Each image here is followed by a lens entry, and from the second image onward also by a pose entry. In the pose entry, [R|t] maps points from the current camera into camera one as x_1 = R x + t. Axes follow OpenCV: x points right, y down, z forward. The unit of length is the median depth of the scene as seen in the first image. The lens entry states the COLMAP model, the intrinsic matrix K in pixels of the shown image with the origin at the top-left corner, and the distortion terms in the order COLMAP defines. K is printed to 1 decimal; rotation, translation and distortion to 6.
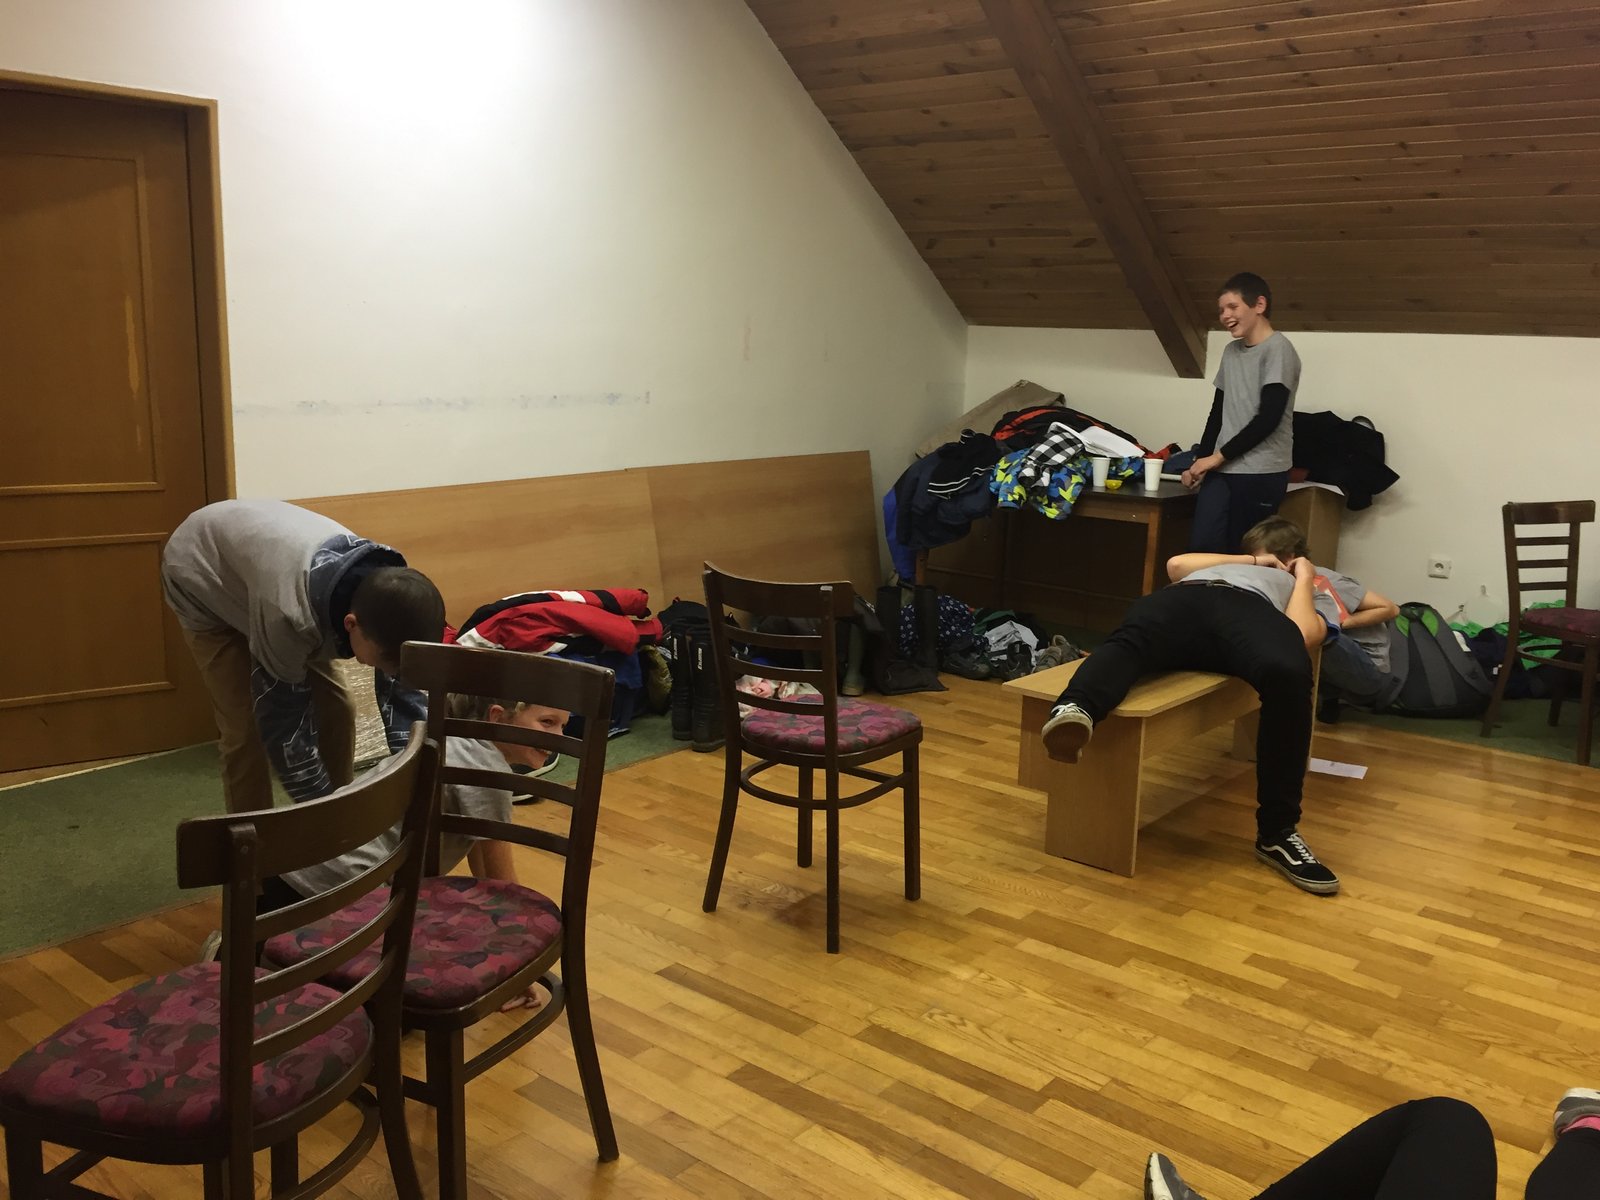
lens RADIAL K [[1396.2, 0, 797.4], [0, 1396.2, 590.4], [0, 0, 1]] dist [0.093312, -0.122000]
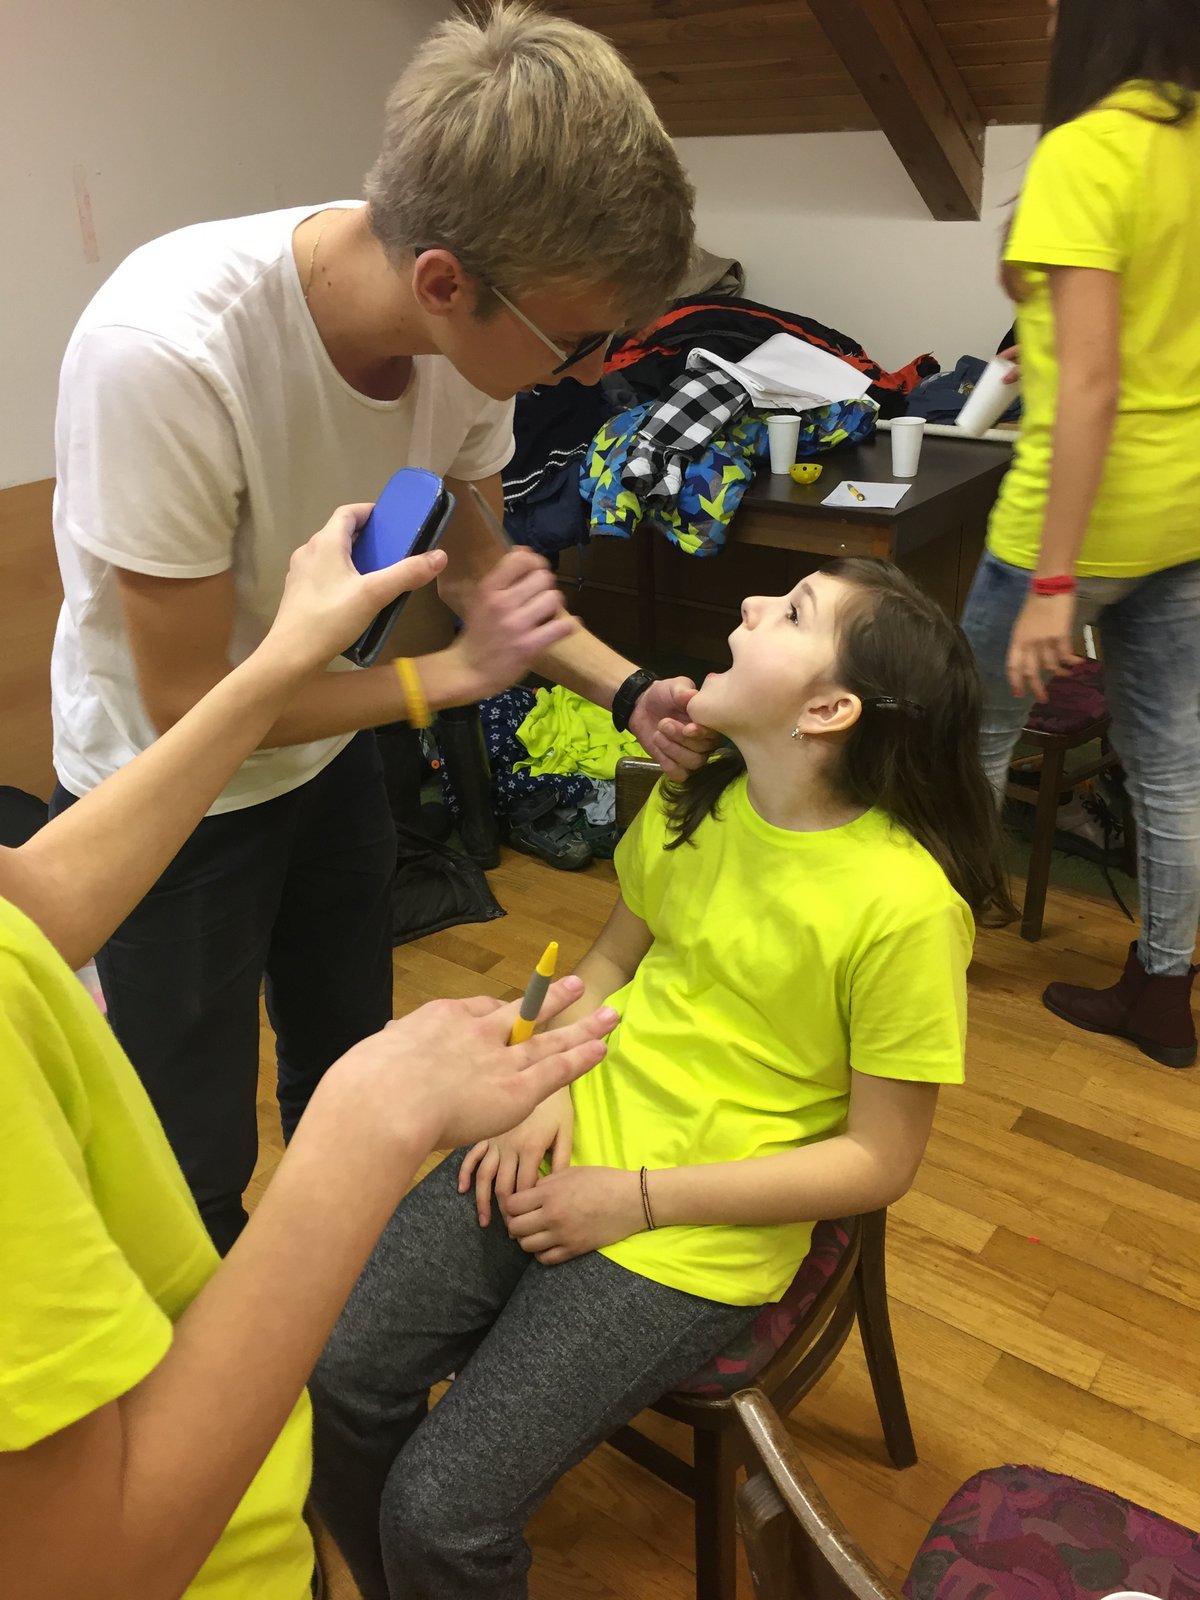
lens RADIAL K [[1396.2, 0, 605.0], [0, 1396.2, 794.5], [0, 0, 1]] dist [0.093312, -0.122000]
pose [[0.996598, -0.082246, 0.005212, 0.149615], [0.078034, 0.962114, 0.261242, -0.111697], [-0.026500, -0.259947, 0.965259, 0.504725]]
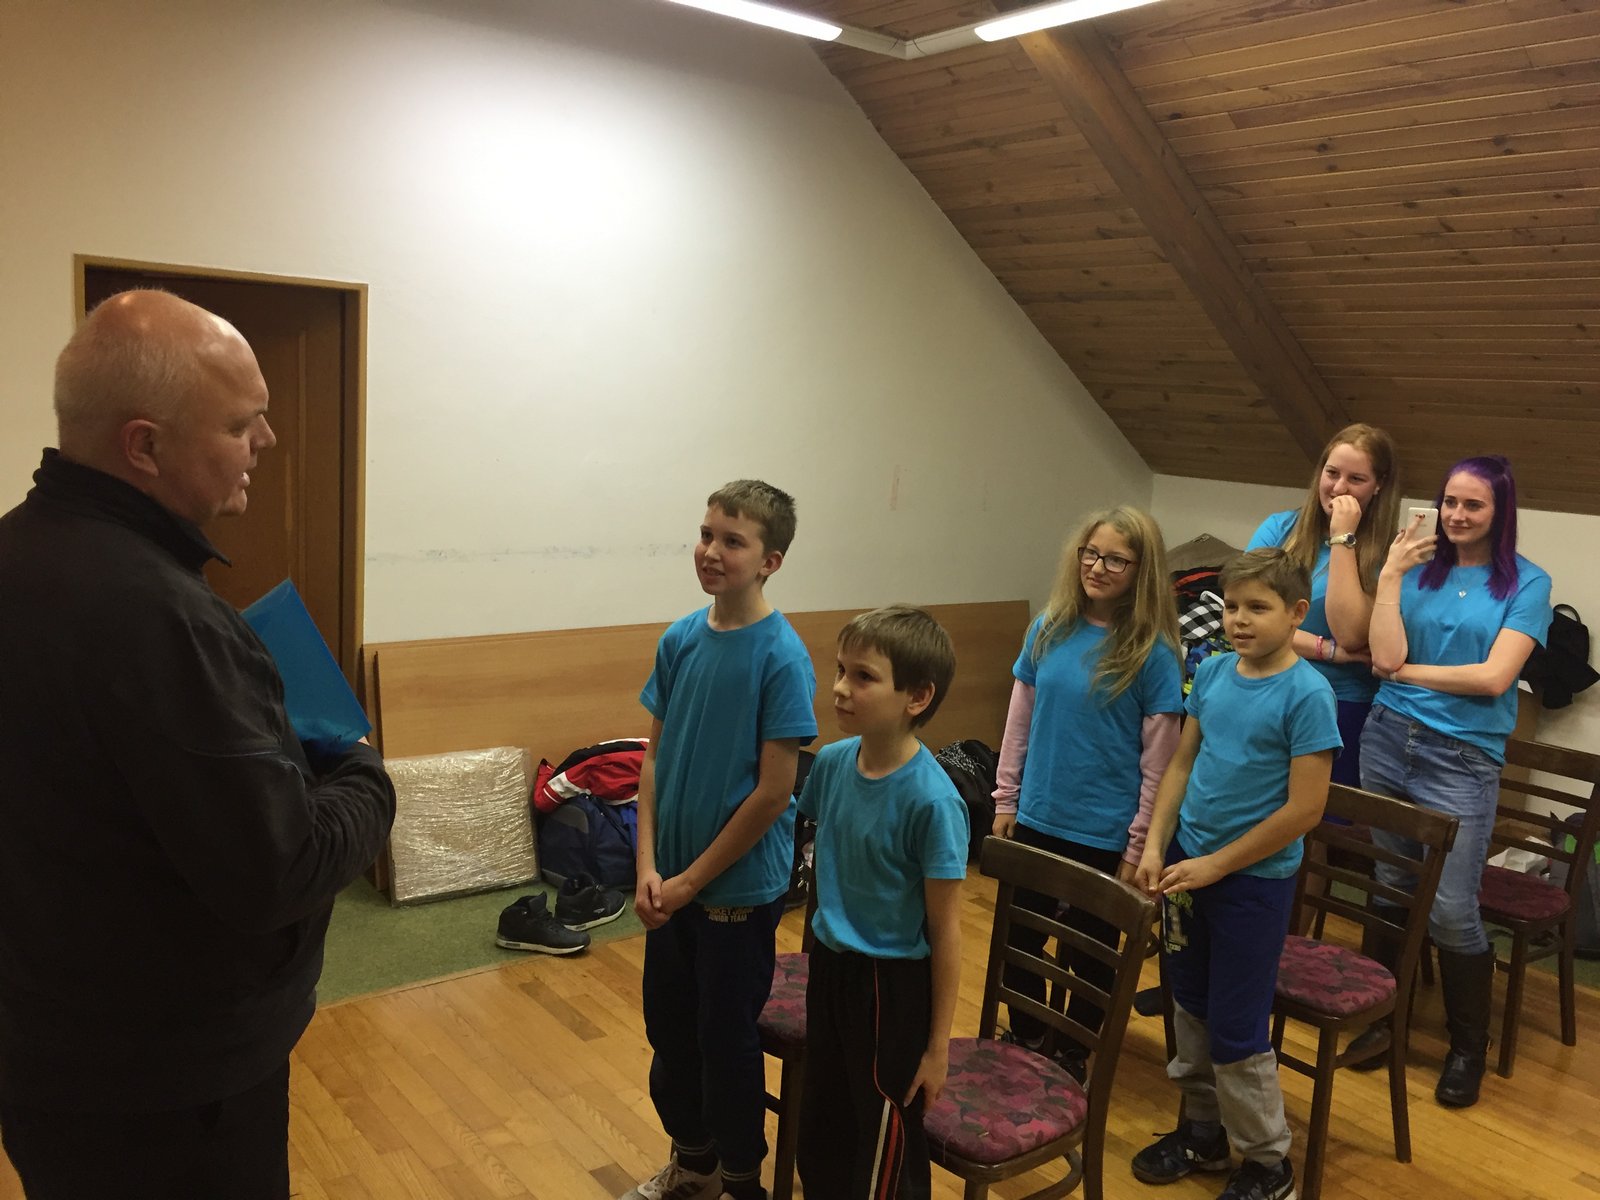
lens RADIAL K [[1396.2, 0, 797.4], [0, 1396.2, 590.4], [0, 0, 1]] dist [0.093312, -0.122000]
pose [[0.973251, 0.060112, -0.221743, 0.140450], [-0.072493, 0.996208, -0.048117, -0.060761], [0.218009, 0.062904, 0.973917, 0.009085]]
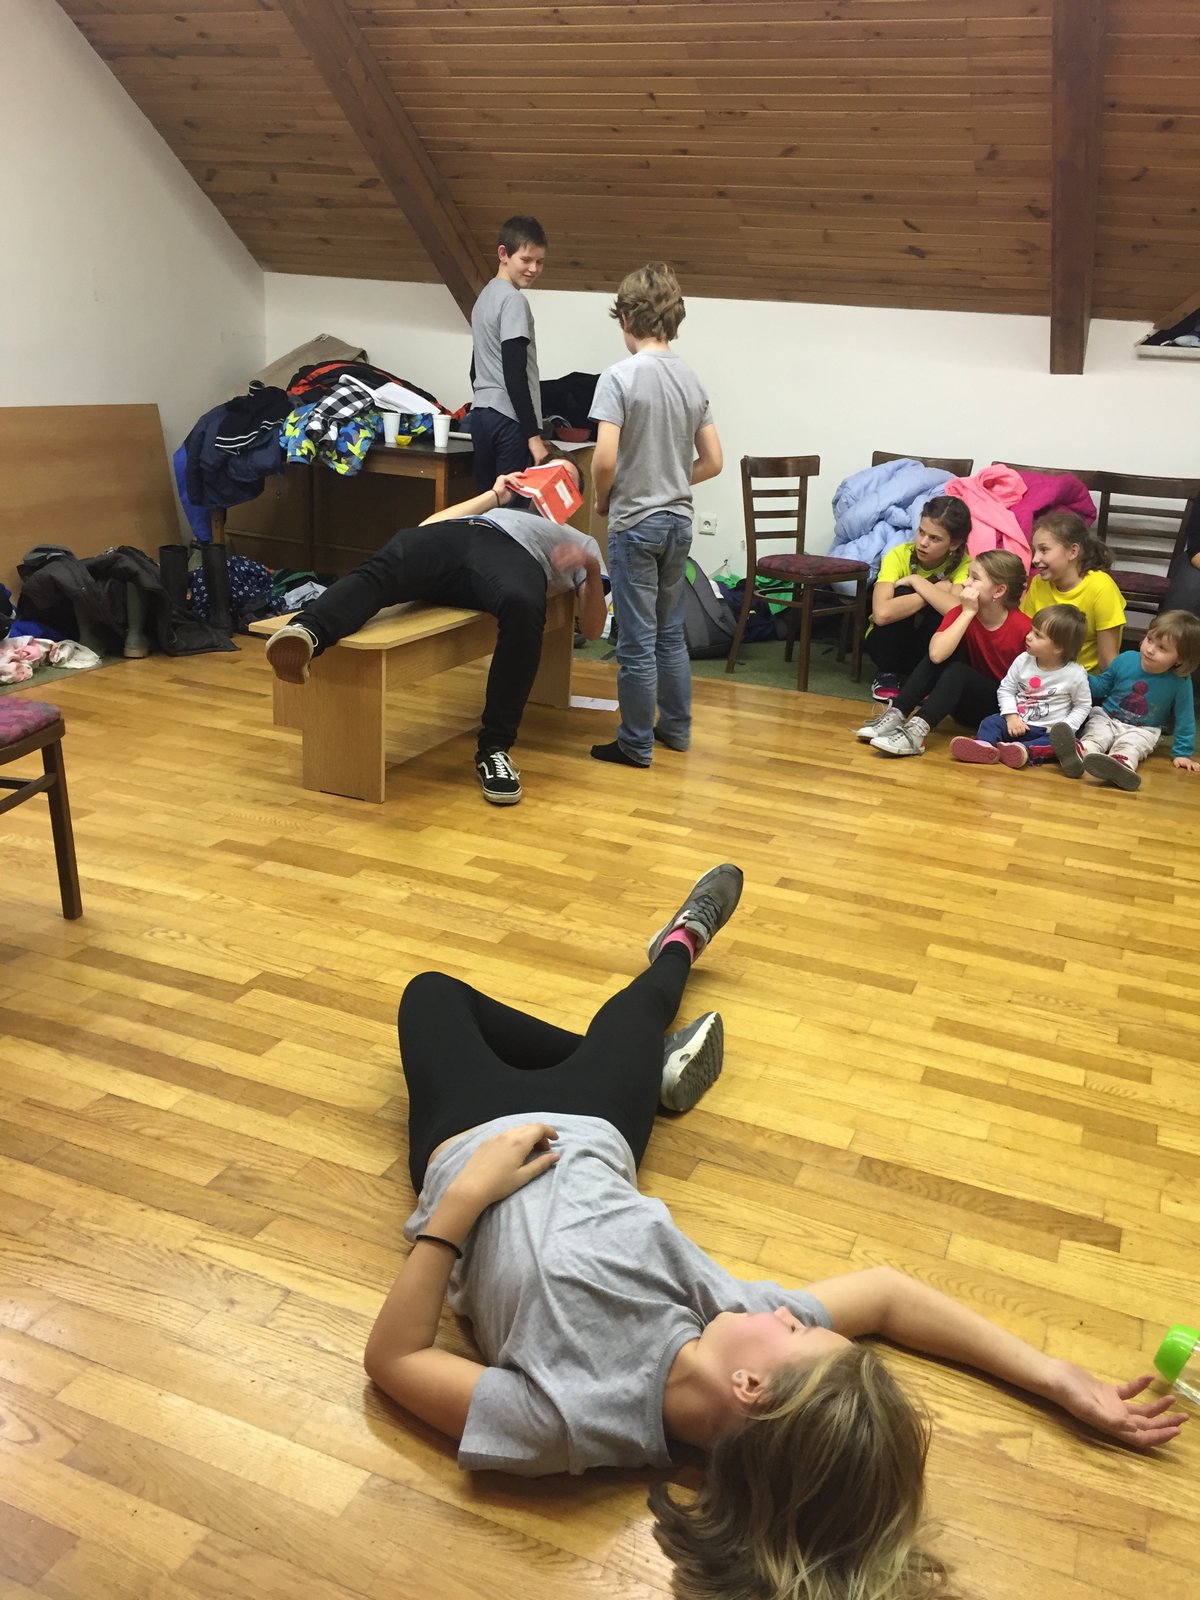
lens RADIAL K [[1392.9, 0, 608.5], [0, 1392.9, 800.2], [0, 0, 1]] dist [0.104179, -0.140036]
pose [[0.956782, -0.064568, 0.283549, 0.069633], [0.020829, 0.987751, 0.154641, 0.028657], [-0.290060, -0.142052, 0.946407, -0.031721]]
